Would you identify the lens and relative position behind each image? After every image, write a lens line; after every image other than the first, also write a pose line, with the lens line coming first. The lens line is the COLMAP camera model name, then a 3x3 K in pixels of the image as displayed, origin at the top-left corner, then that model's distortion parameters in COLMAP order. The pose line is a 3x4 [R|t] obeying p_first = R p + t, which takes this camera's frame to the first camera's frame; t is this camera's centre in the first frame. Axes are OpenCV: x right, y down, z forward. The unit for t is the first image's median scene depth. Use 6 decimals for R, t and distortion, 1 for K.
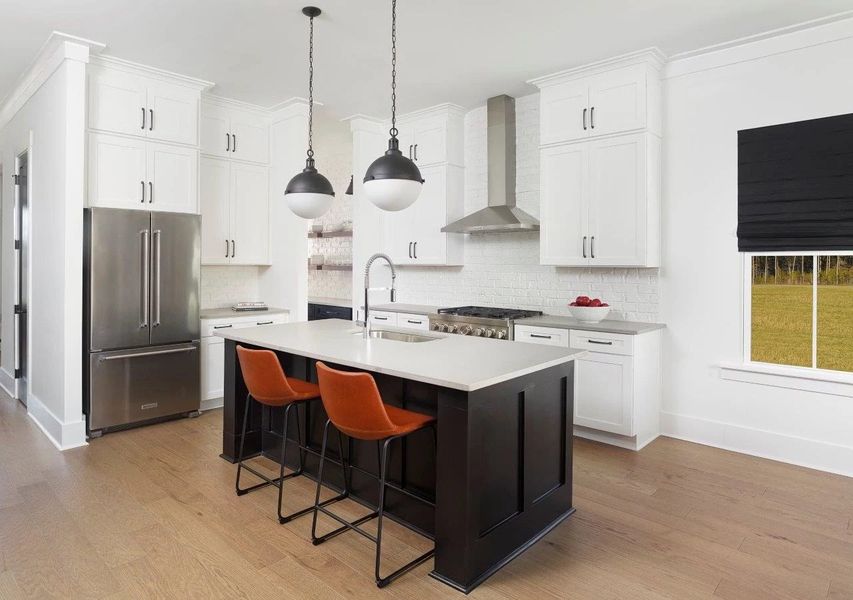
lens RADIAL K [[503.5, 0, 426.6], [0, 503.5, 304.0], [0, 0, 1]] dist [-0.000495, -0.000367]
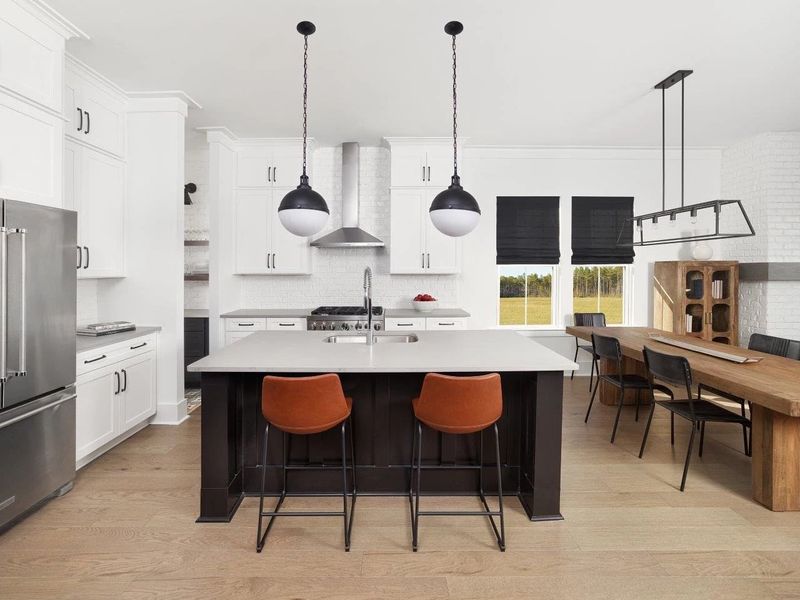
lens RADIAL K [[350.1, 0, 400.0], [0, 350.1, 300.0], [0, 0, 1]] dist [0.084297, 0.000202]
pose [[0.783607, -0.068982, 0.617415, -0.382518], [0.058115, 0.997598, 0.037701, -0.041680], [-0.618533, 0.006338, 0.785733, 0.238297]]
